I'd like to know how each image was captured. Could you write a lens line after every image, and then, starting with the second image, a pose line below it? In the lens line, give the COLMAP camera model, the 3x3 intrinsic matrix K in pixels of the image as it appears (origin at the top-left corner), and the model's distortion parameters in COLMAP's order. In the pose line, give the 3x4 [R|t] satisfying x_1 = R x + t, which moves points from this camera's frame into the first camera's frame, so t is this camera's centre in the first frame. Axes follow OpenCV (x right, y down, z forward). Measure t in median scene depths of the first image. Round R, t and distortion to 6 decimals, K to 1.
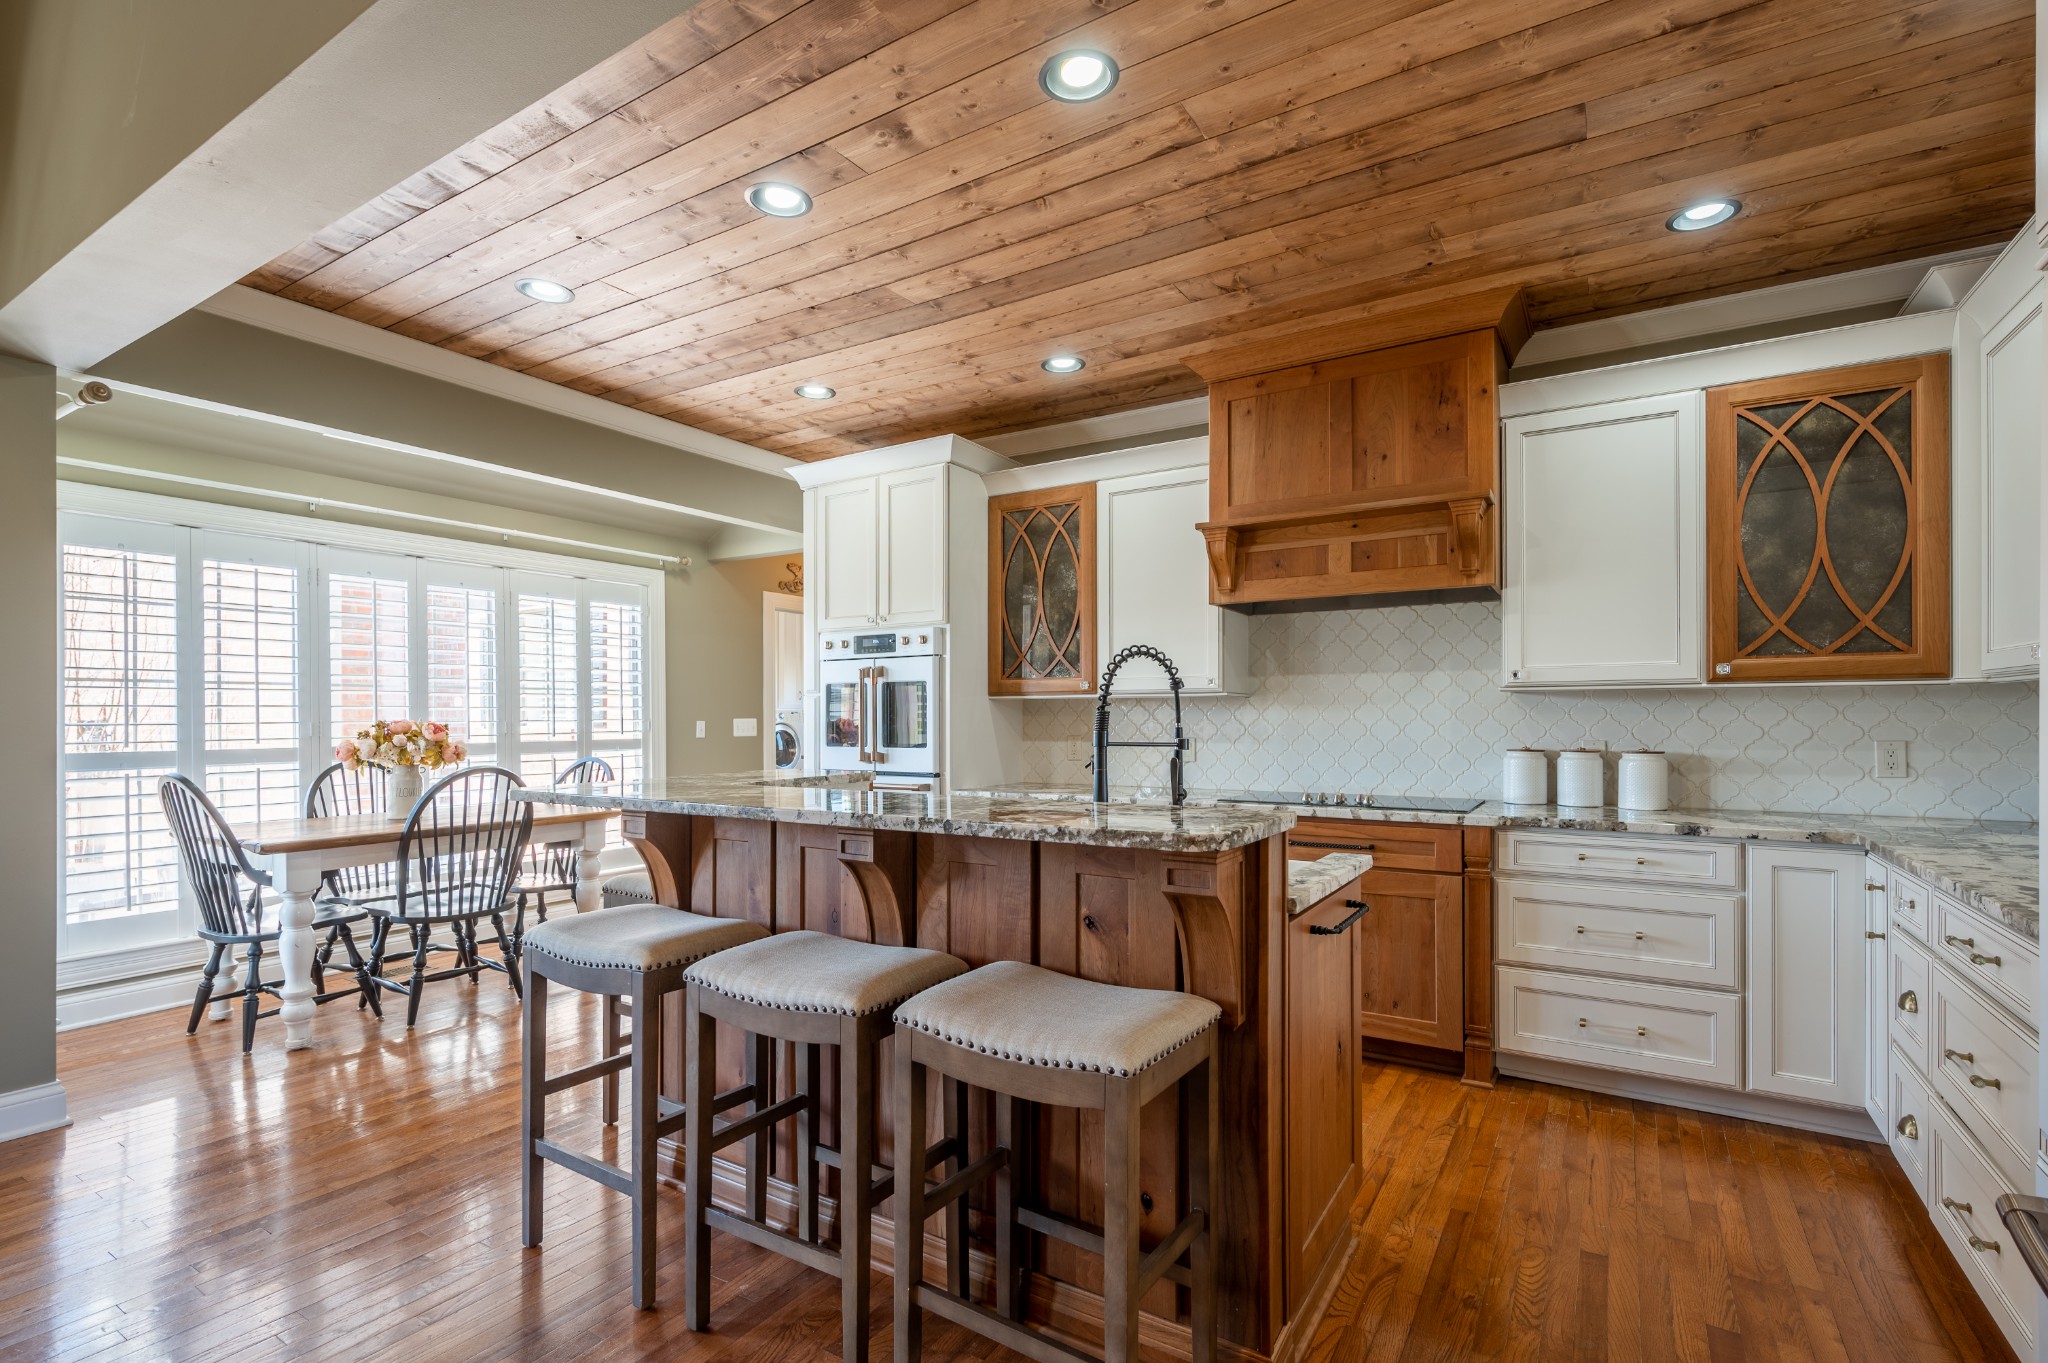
lens RADIAL K [[962.2, 0, 1023.9], [0, 962.2, 721.5], [0, 0, 1]] dist [-0.000101, 0.000070]
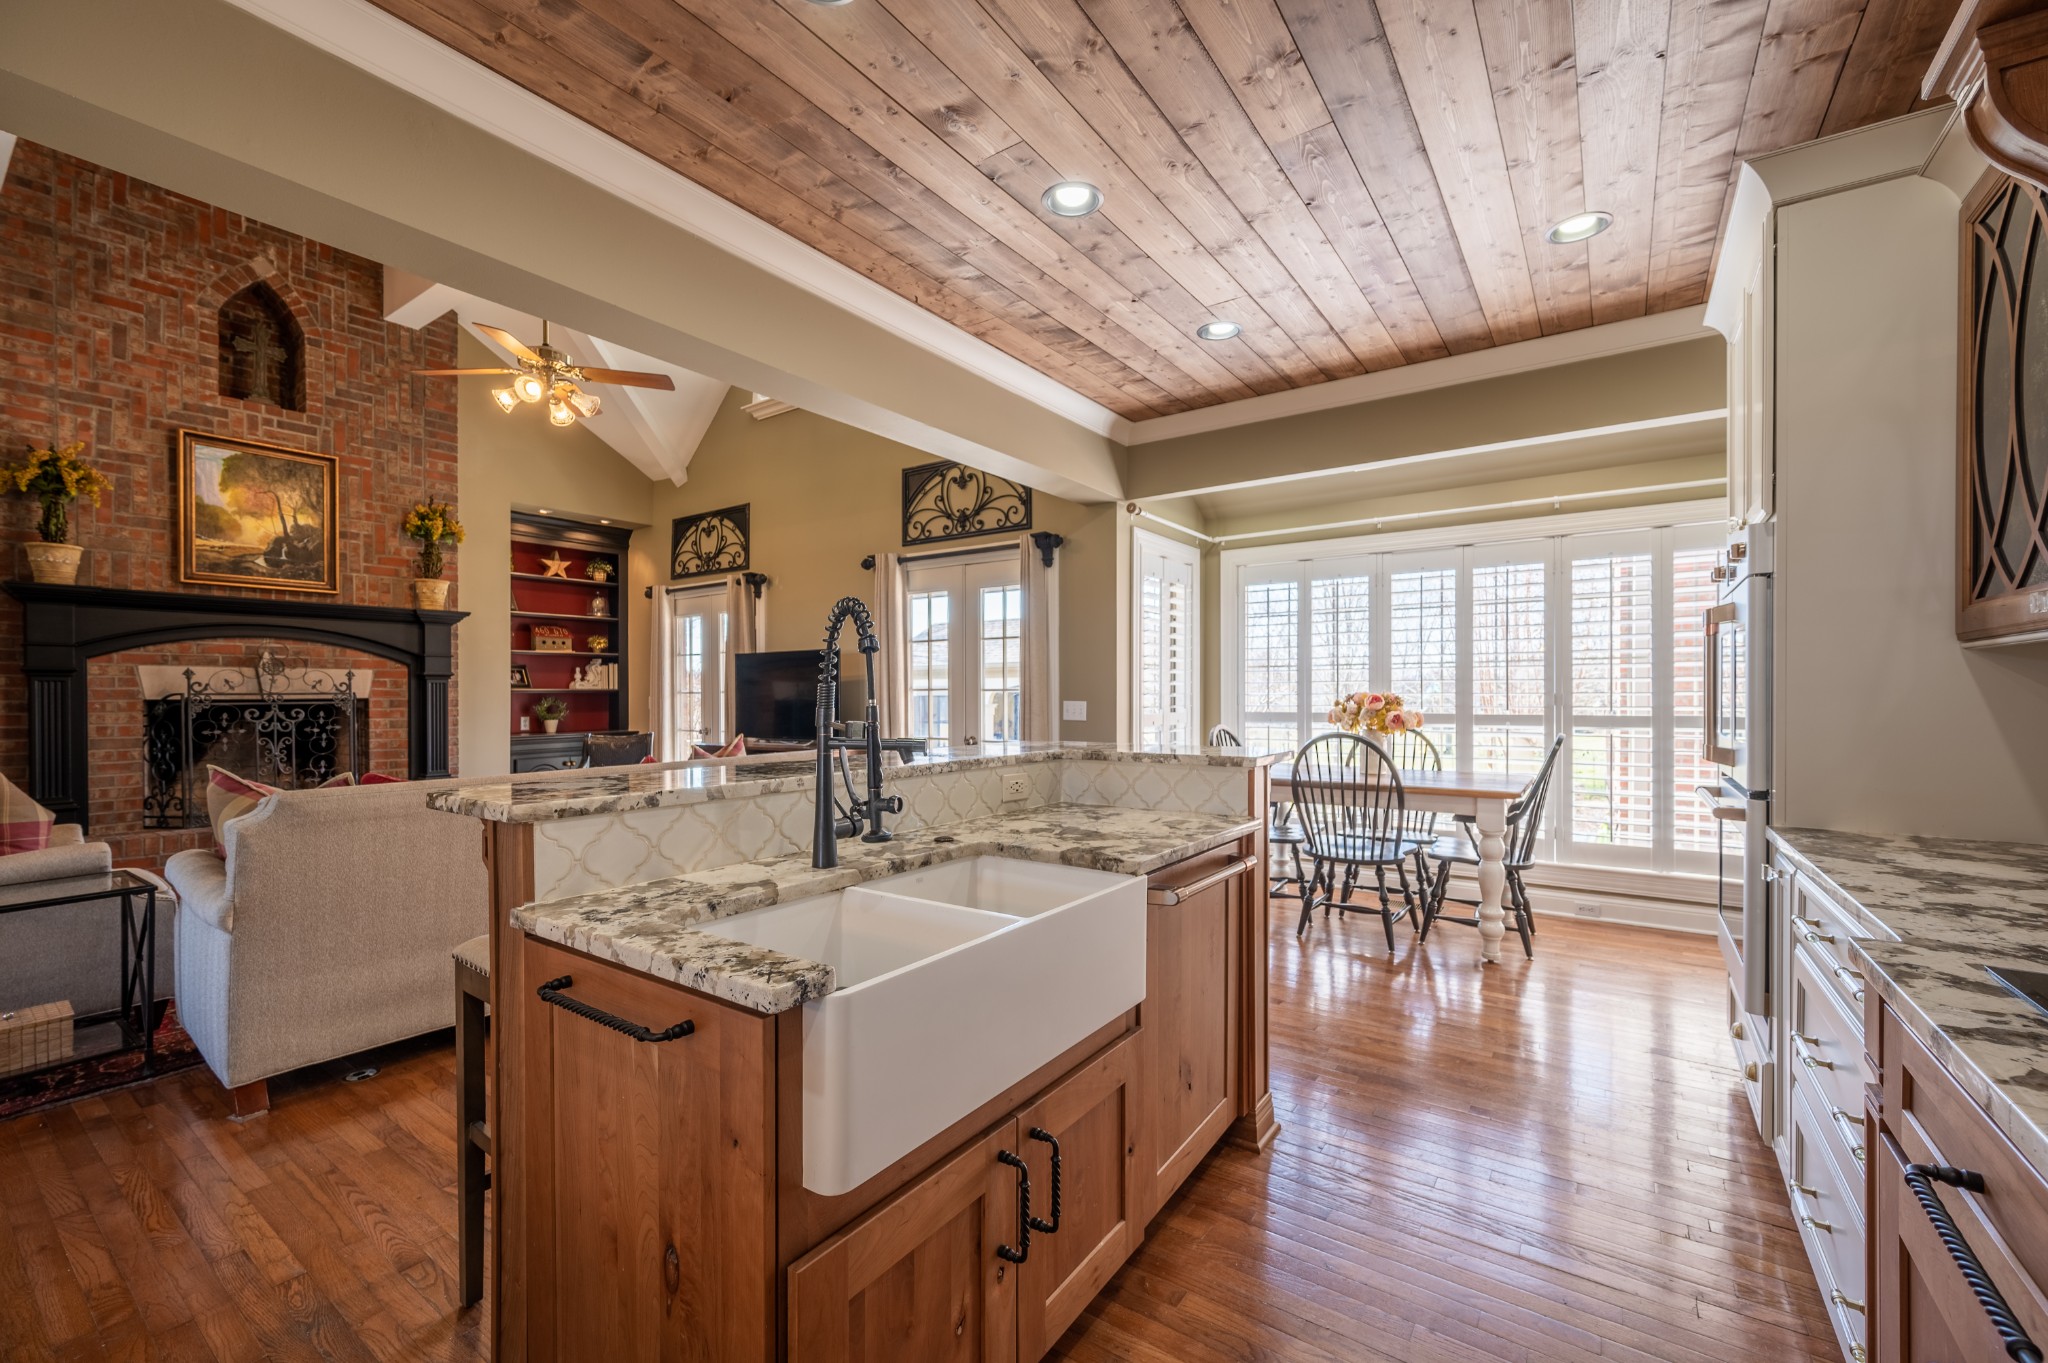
lens RADIAL K [[830.7, 0, 1030.1], [0, 830.7, 696.1], [0, 0, 1]] dist [-0.000861, 0.000092]
pose [[-0.051342, 0.006058, -0.998663, 0.426765], [0.001434, 0.999981, 0.005992, -0.003567], [0.998680, -0.001125, -0.051349, 0.649449]]
